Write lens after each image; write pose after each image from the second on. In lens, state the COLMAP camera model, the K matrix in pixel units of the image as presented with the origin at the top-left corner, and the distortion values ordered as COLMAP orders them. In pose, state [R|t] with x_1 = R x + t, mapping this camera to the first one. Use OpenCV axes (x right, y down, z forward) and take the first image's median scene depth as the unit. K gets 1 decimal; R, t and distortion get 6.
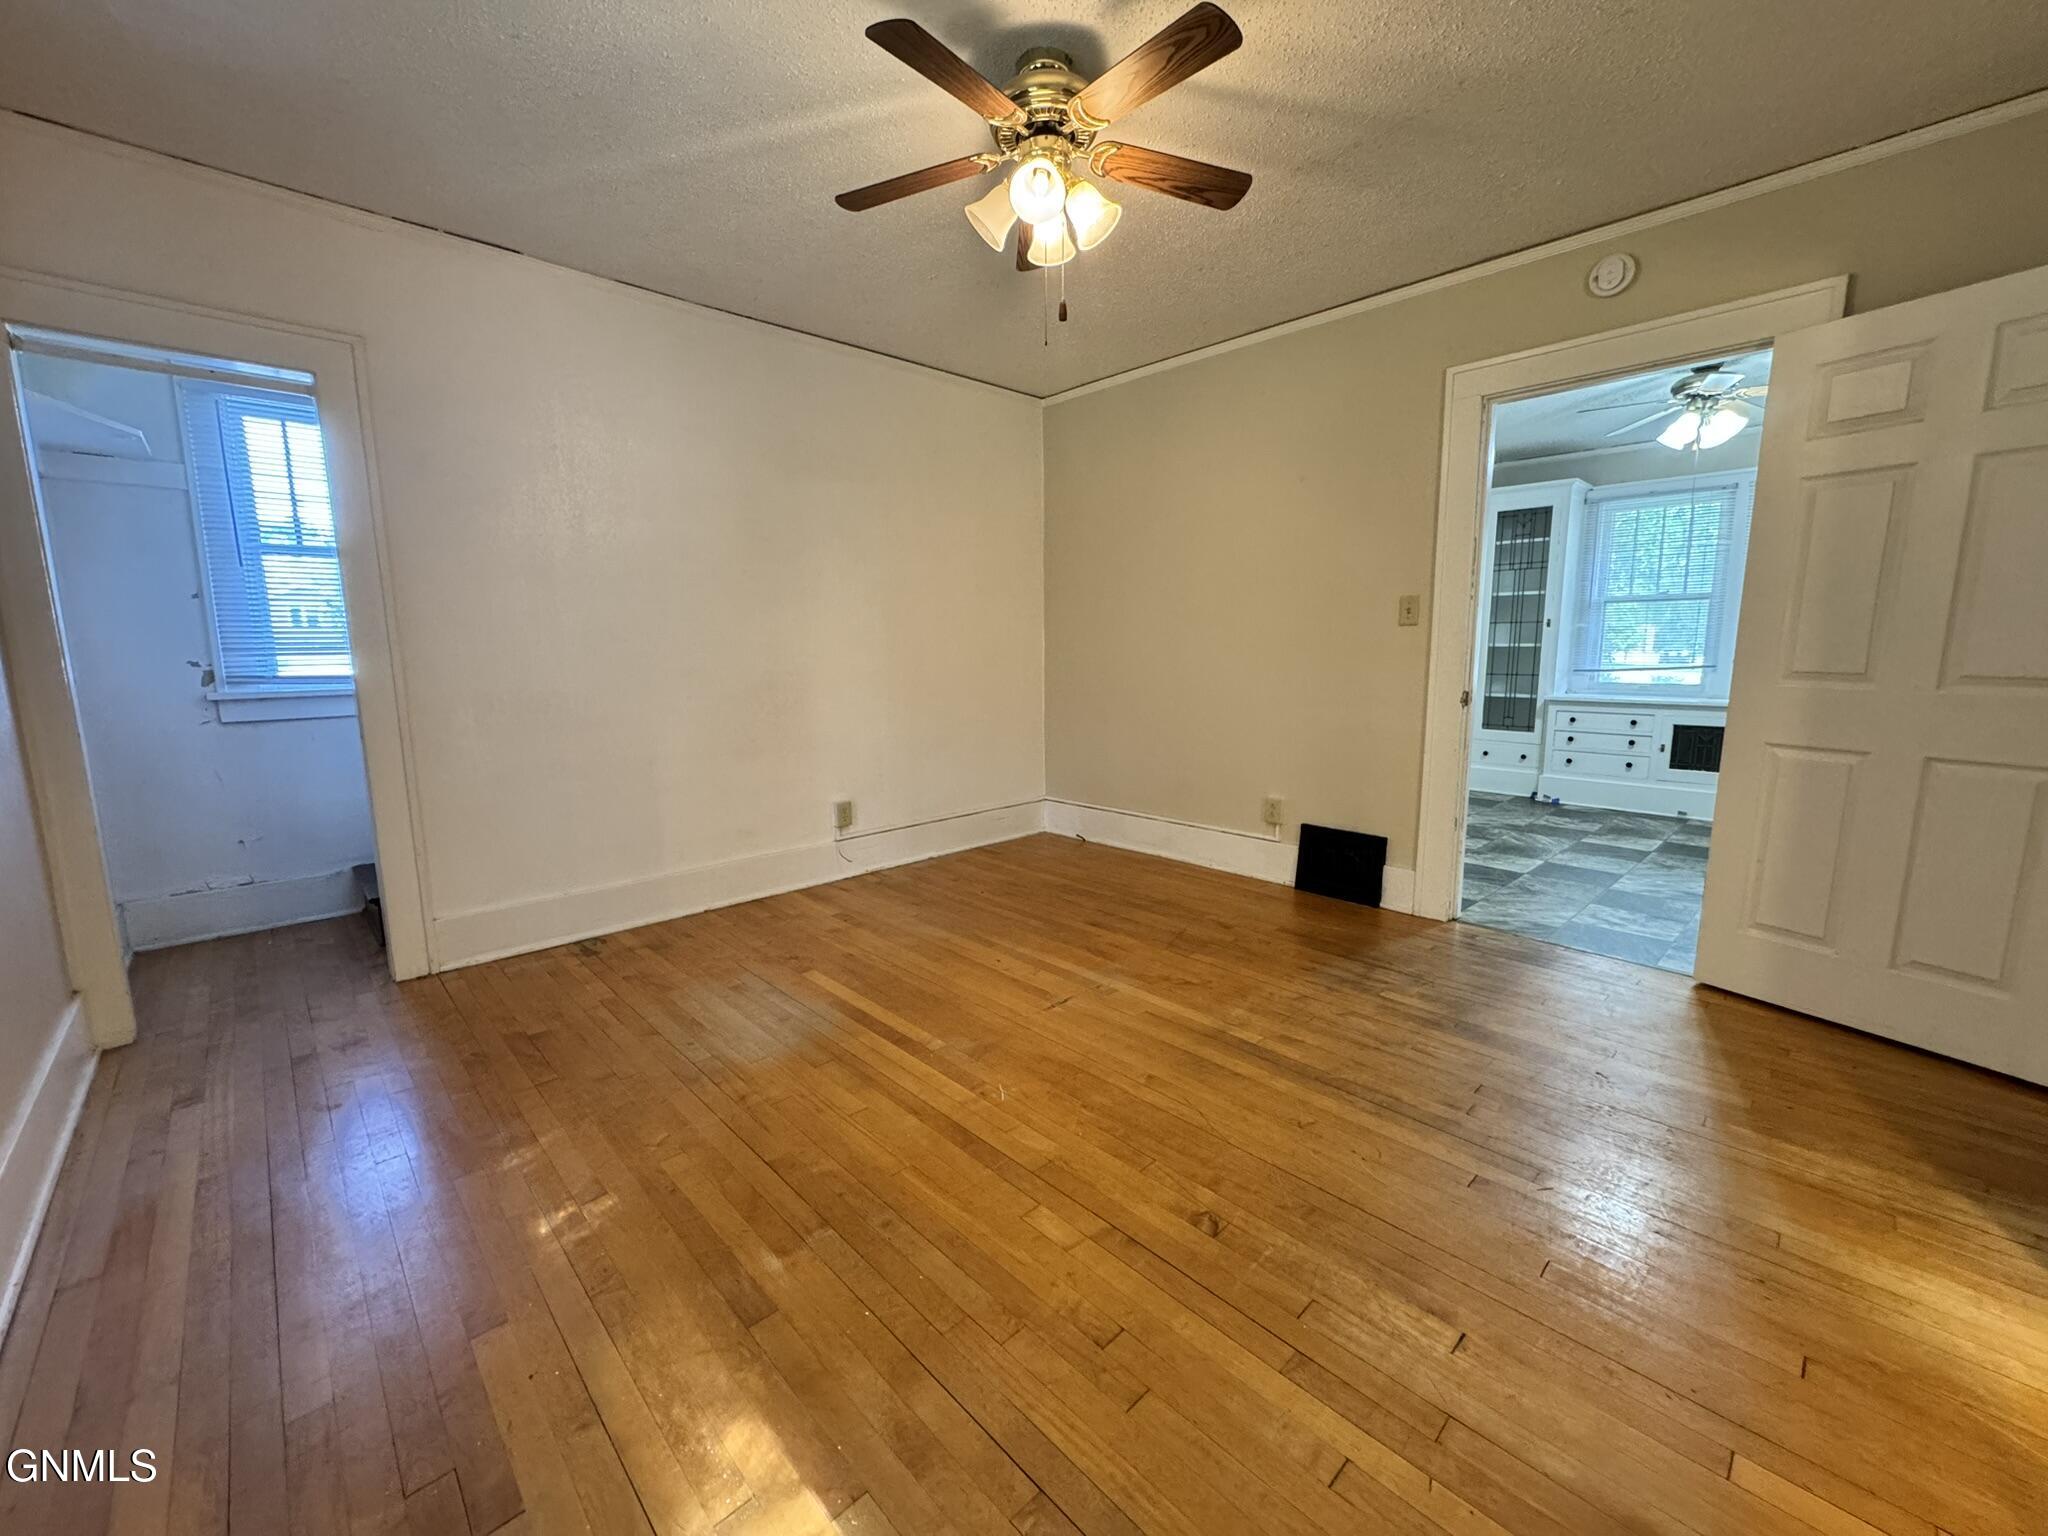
lens RADIAL K [[816.9, 0, 1024.4], [0, 816.9, 766.9], [0, 0, 1]] dist [-0.001819, 0.000169]
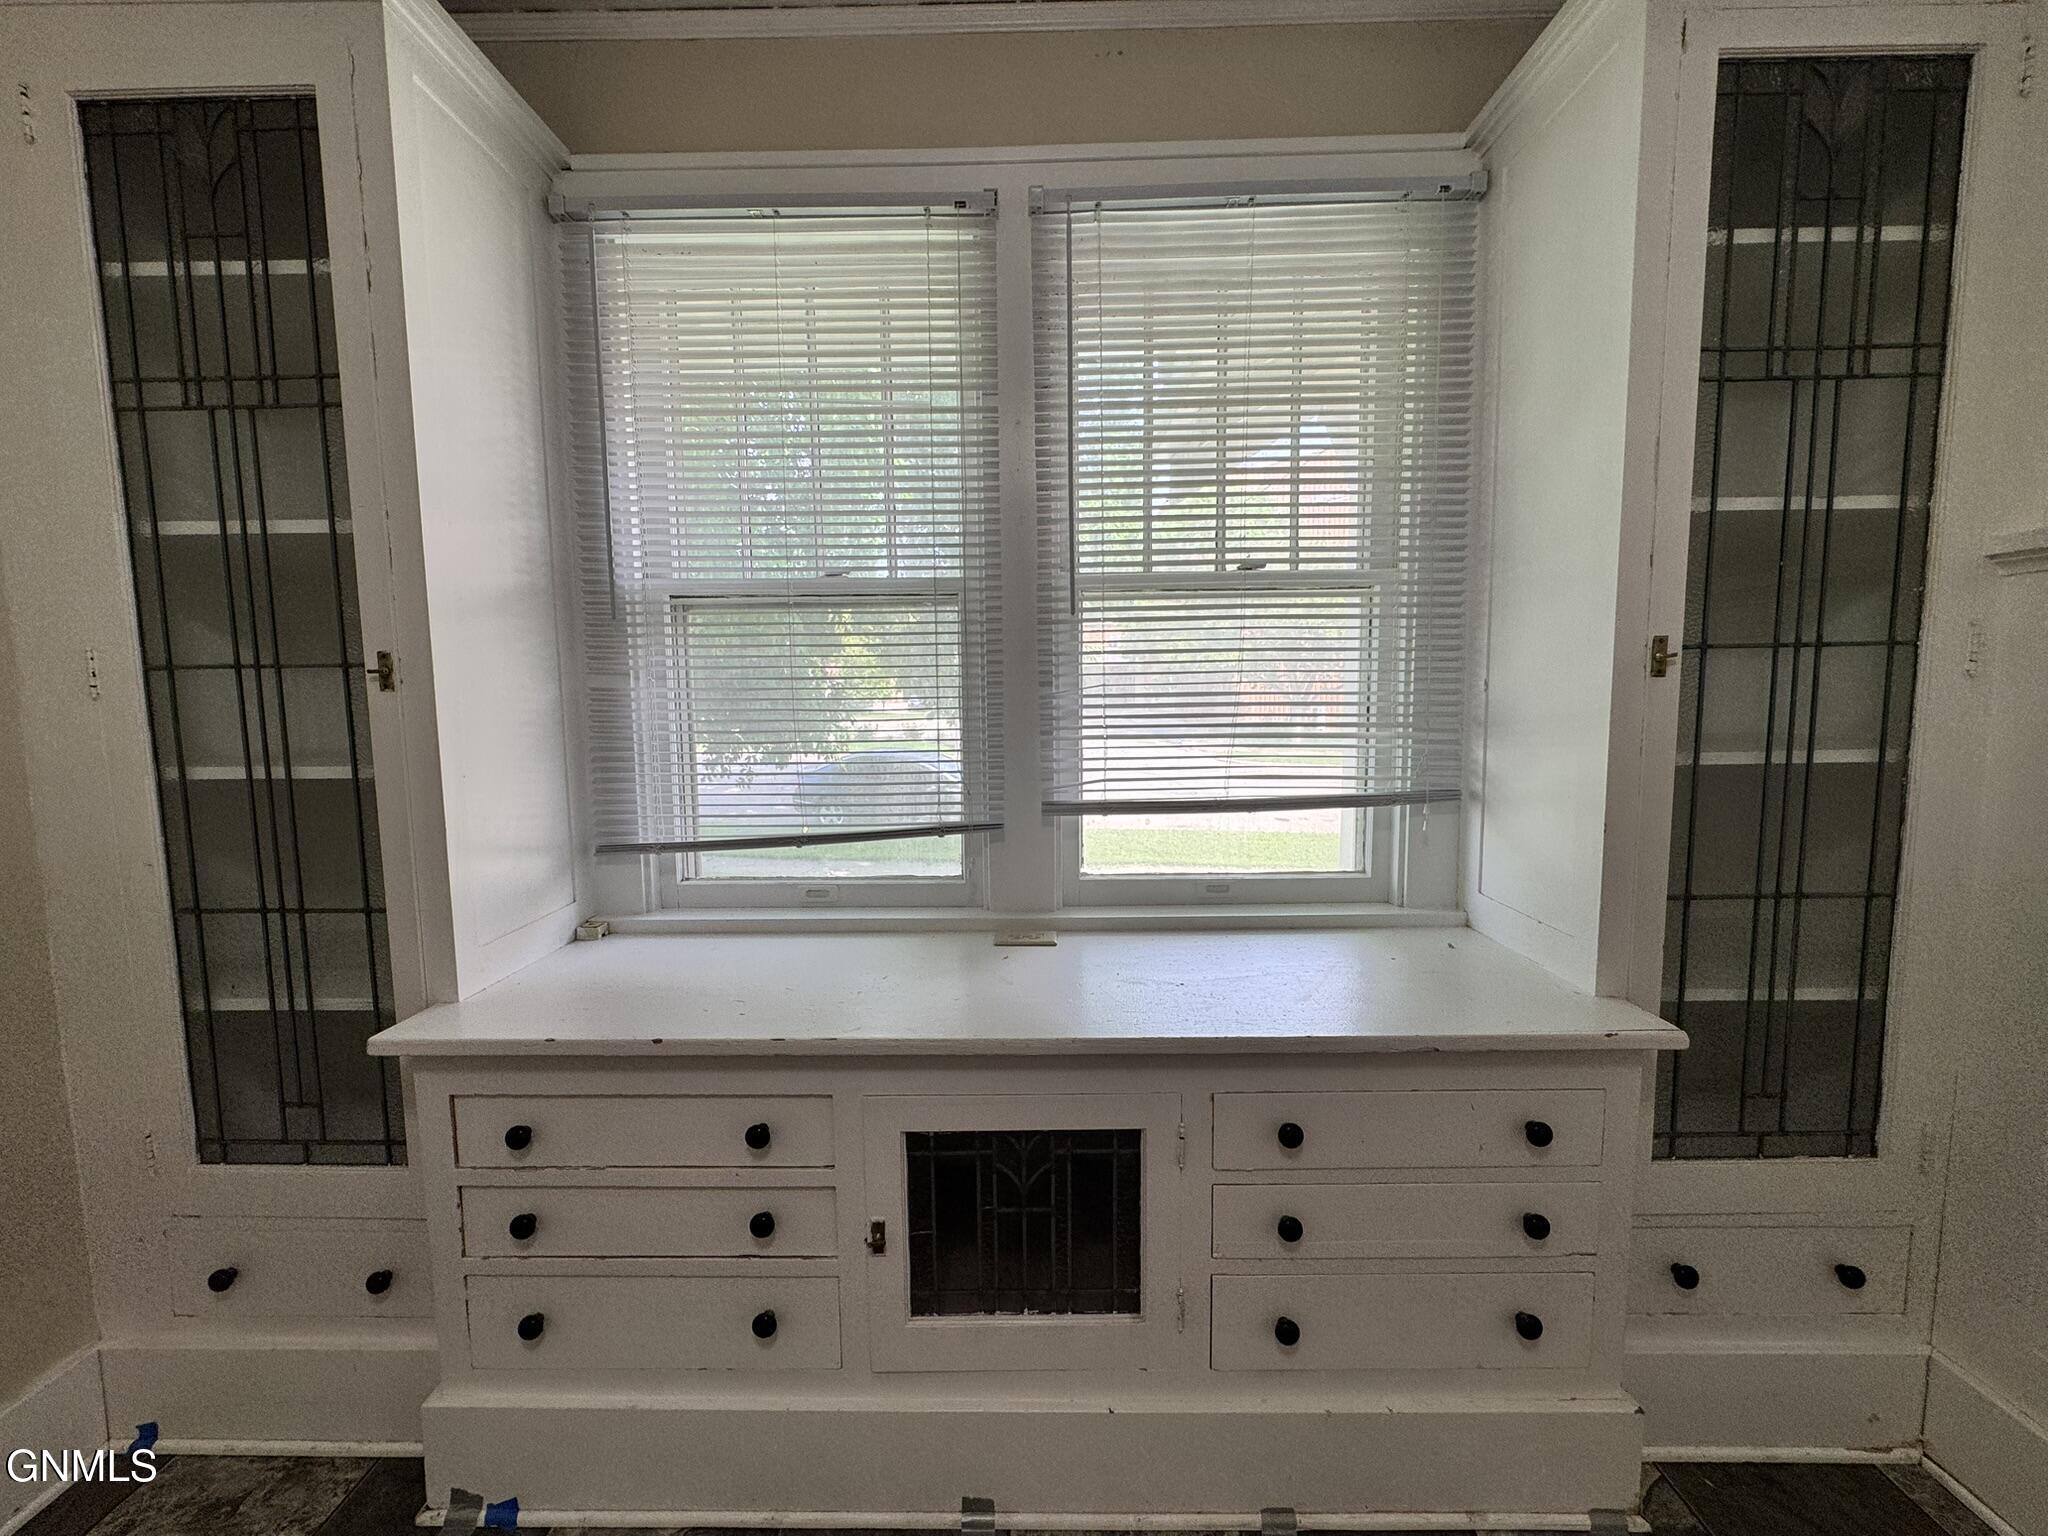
lens RADIAL K [[819.4, 0, 1026.7], [0, 819.4, 770.6], [0, 0, 1]] dist [-0.003083, 0.000043]
pose [[0.701390, -0.067585, 0.709567, 0.609347], [0.112327, 0.993536, -0.016400, -0.129403], [-0.703872, 0.091206, 0.704447, 0.740805]]
